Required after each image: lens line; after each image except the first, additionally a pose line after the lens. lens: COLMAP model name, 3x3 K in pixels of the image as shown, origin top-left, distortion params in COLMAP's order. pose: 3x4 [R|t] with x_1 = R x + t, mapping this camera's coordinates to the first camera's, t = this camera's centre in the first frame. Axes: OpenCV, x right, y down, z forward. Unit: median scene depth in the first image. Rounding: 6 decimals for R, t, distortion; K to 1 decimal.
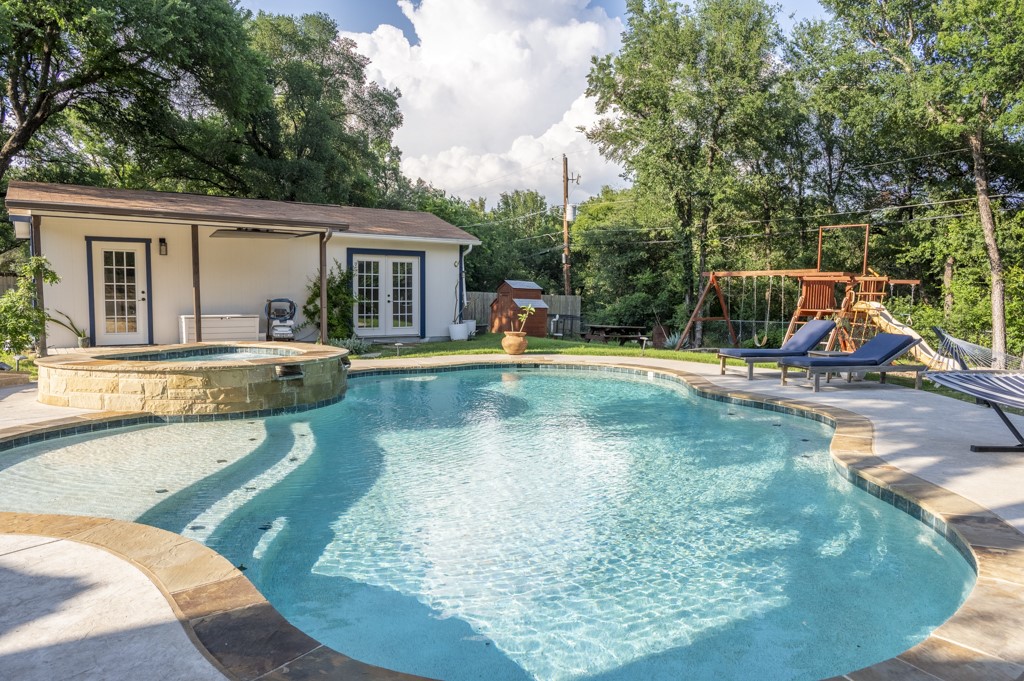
lens RADIAL K [[690.9, 0, 512.0], [0, 690.9, 340.5], [0, 0, 1]] dist [-0.002999, 0.000105]
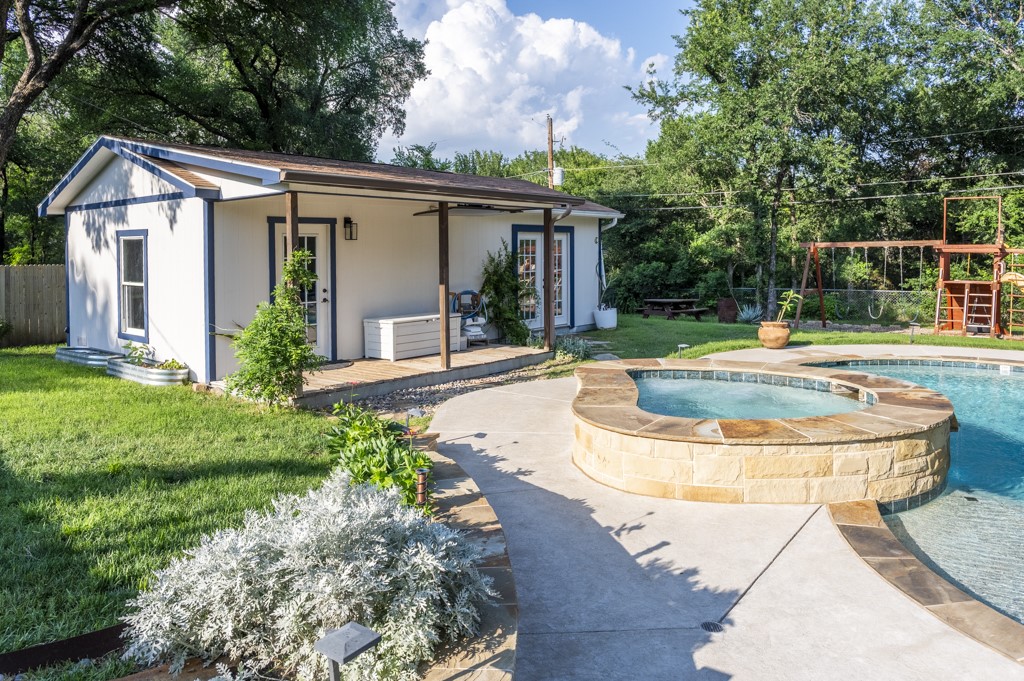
lens RADIAL K [[713.7, 0, 502.2], [0, 713.7, 264.5], [0, 0, 1]] dist [-0.002251, 0.000134]
pose [[0.965098, -0.024562, 0.260736, -0.478970], [0.037848, 0.998222, -0.046056, -0.048478], [-0.259141, 0.054317, 0.964311, 0.188393]]
